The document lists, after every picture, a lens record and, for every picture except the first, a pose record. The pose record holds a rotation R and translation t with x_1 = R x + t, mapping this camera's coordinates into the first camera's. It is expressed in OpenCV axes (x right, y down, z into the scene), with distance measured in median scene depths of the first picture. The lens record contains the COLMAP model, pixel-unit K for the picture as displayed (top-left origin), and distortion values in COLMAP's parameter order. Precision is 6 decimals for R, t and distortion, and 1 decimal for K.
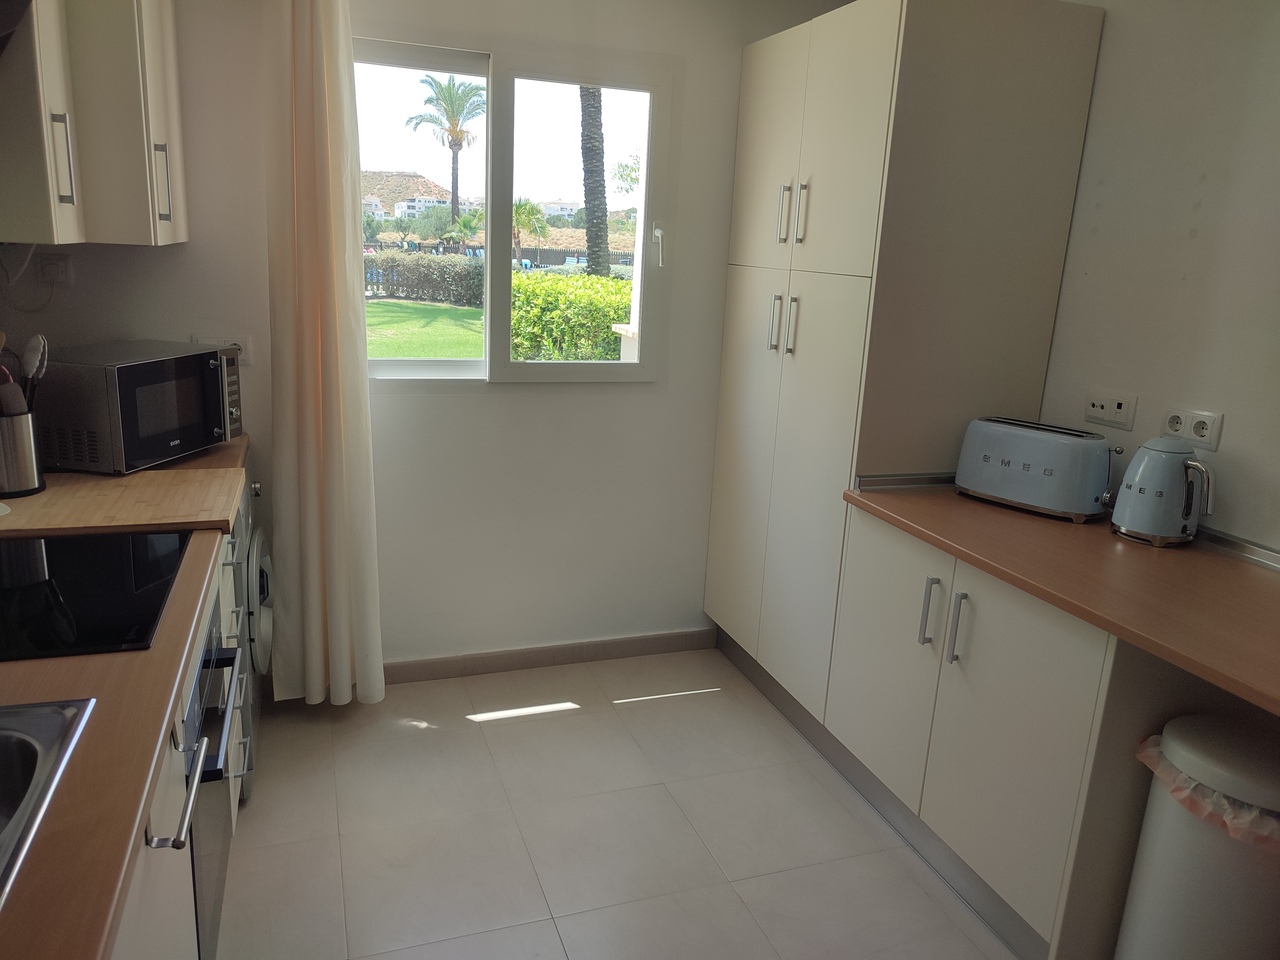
lens RADIAL K [[933.2, 0, 640.6], [0, 933.2, 474.8], [0, 0, 1]] dist [0.028738, -0.025695]
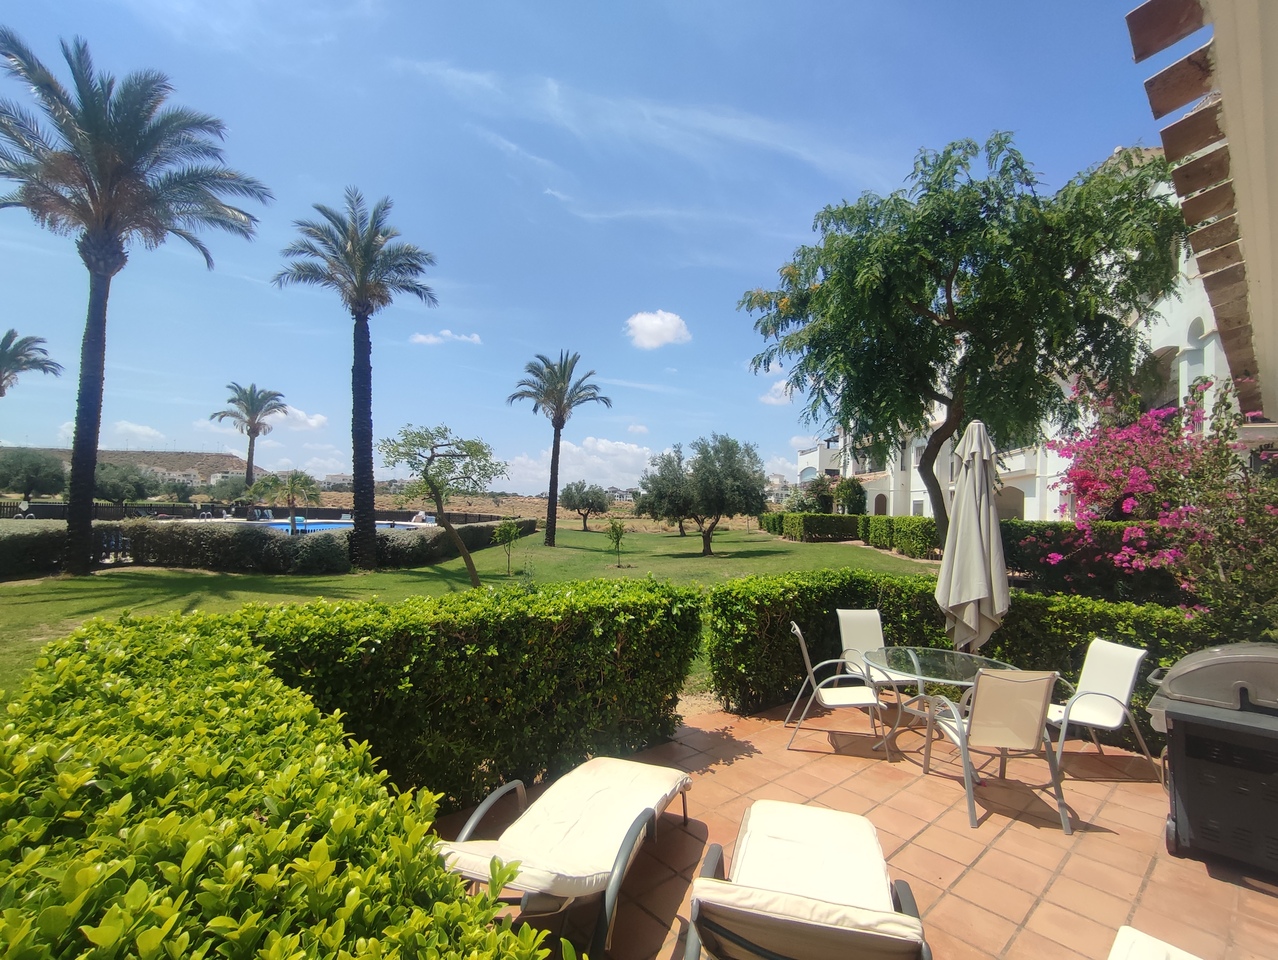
lens RADIAL K [[580.1, 0, 635.4], [0, 580.1, 483.3], [0, 0, 1]] dist [-0.021677, 0.011324]
pose [[0.926499, 0.010450, 0.376153, -0.004436], [0.091606, 0.963278, -0.252395, -0.055343], [-0.364978, 0.268301, 0.891519, 0.187409]]
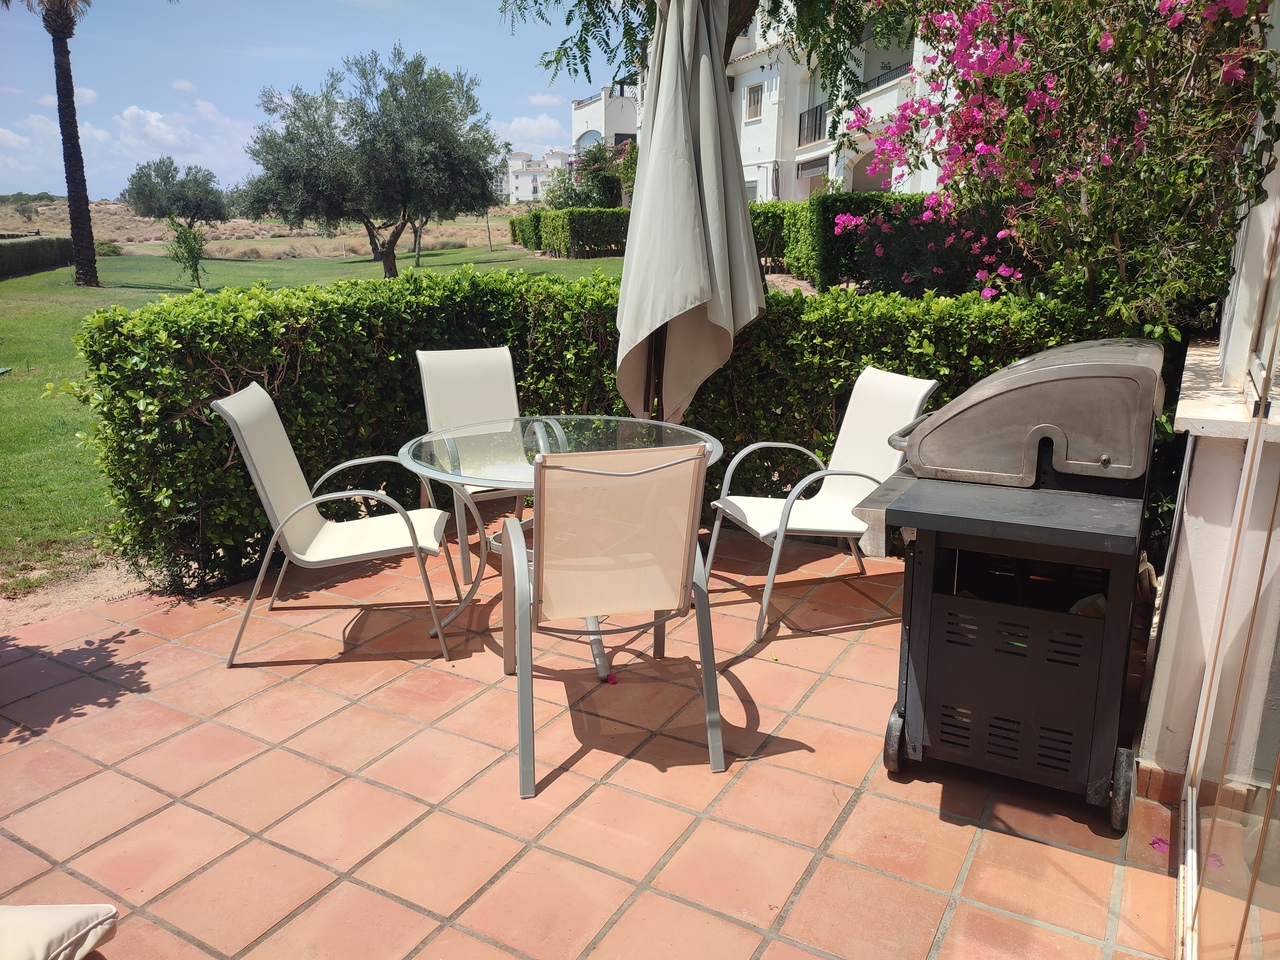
lens RADIAL K [[933.2, 0, 640.1], [0, 933.2, 480.0], [0, 0, 1]] dist [0.028738, -0.025695]
pose [[0.762469, -0.205556, 0.613504, 0.068672], [0.180722, 0.978114, 0.103117, -0.045807], [-0.621273, 0.032250, 0.782930, 0.212651]]
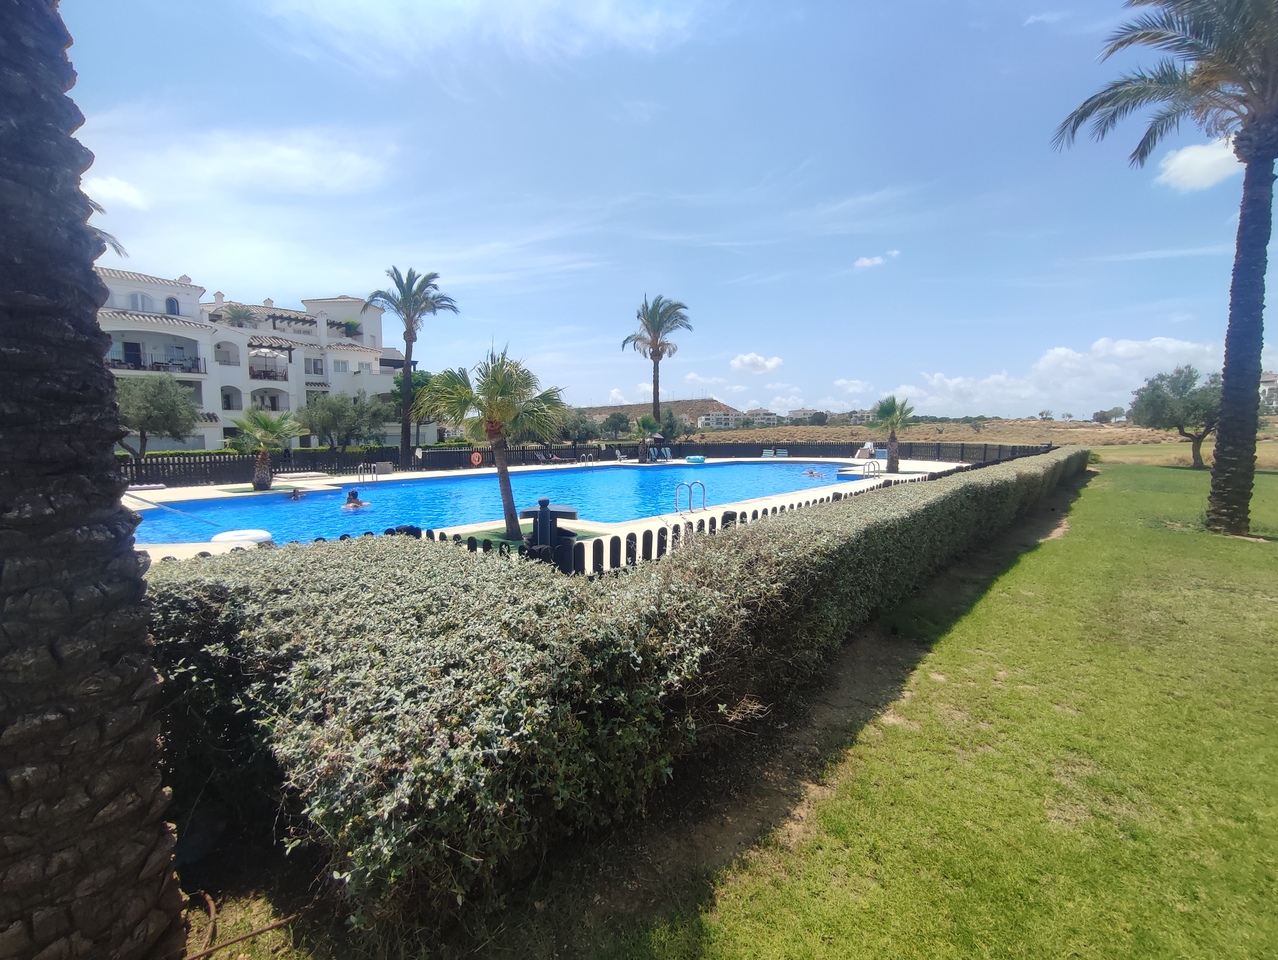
lens RADIAL K [[580.1, 0, 628.3], [0, 580.1, 461.7], [0, 0, 1]] dist [-0.021677, 0.011324]
pose [[0.925091, -0.035097, -0.378120, 0.049237], [-0.042279, 0.980010, -0.194403, -0.186776], [0.377384, 0.195827, 0.905115, 0.767195]]
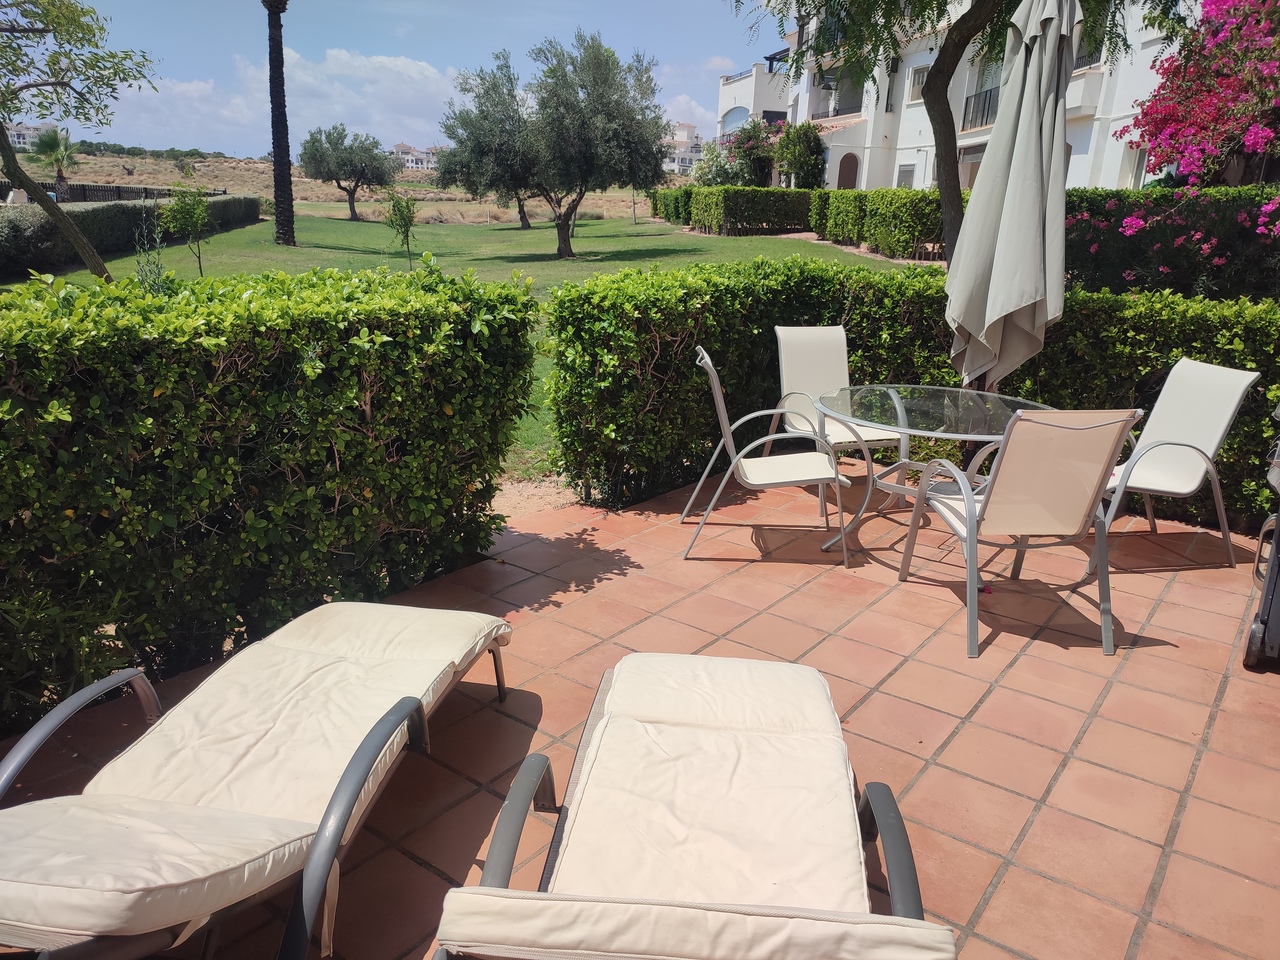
lens RADIAL K [[933.2, 0, 639.6], [0, 933.2, 482.3], [0, 0, 1]] dist [0.028738, -0.025695]
pose [[0.835825, -0.169267, 0.522251, 0.011754], [0.127600, 0.985127, 0.115074, -0.051626], [-0.533962, -0.029543, 0.844992, 0.209607]]
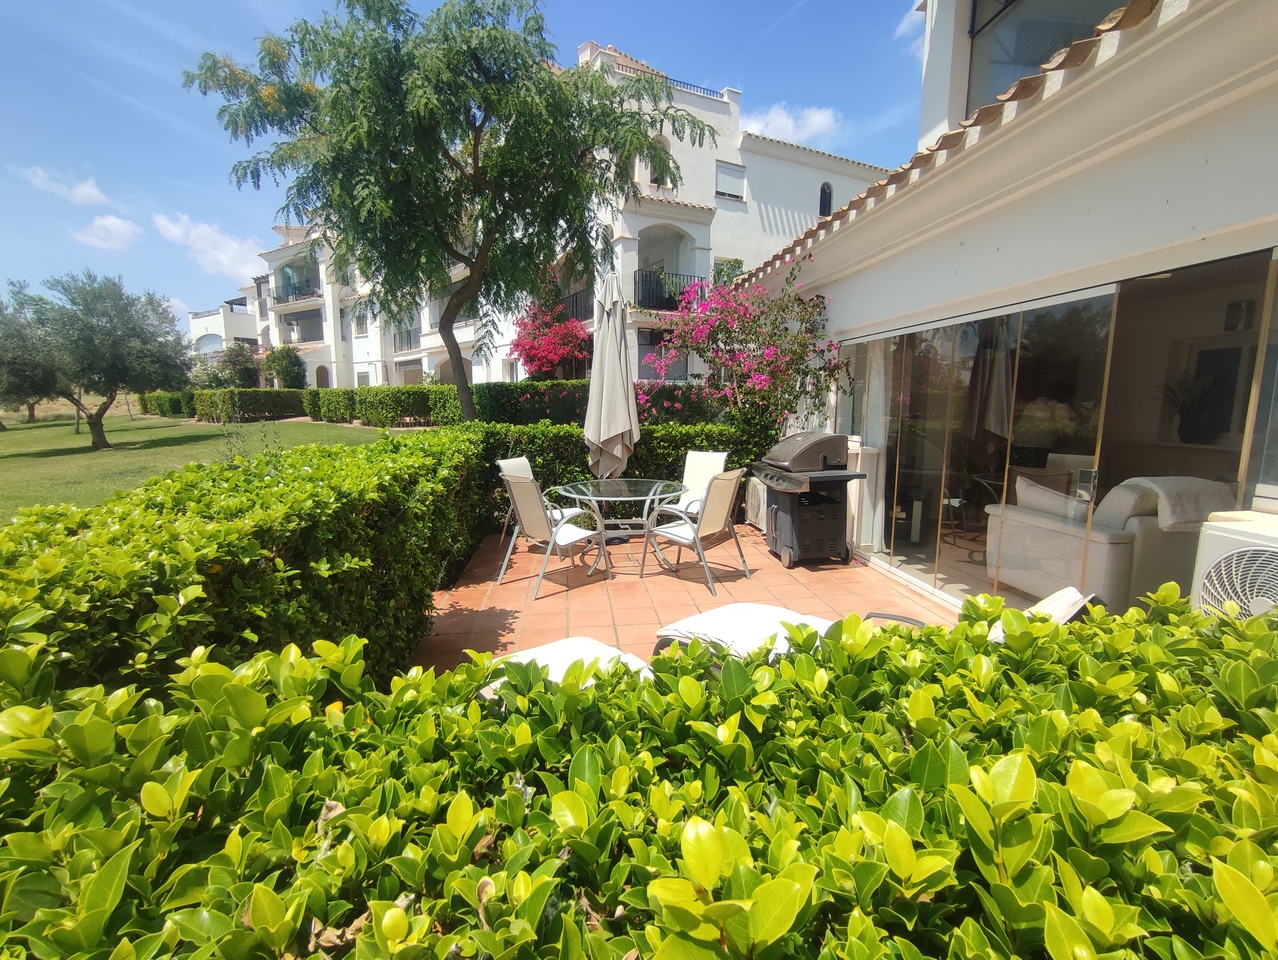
lens RADIAL K [[580.1, 0, 632.1], [0, 580.1, 476.5], [0, 0, 1]] dist [-0.021677, 0.011324]
pose [[0.231851, -0.173253, 0.957198, -0.040981], [0.246263, 0.962410, 0.114546, -0.063811], [-0.941063, 0.209165, 0.265802, 0.262011]]
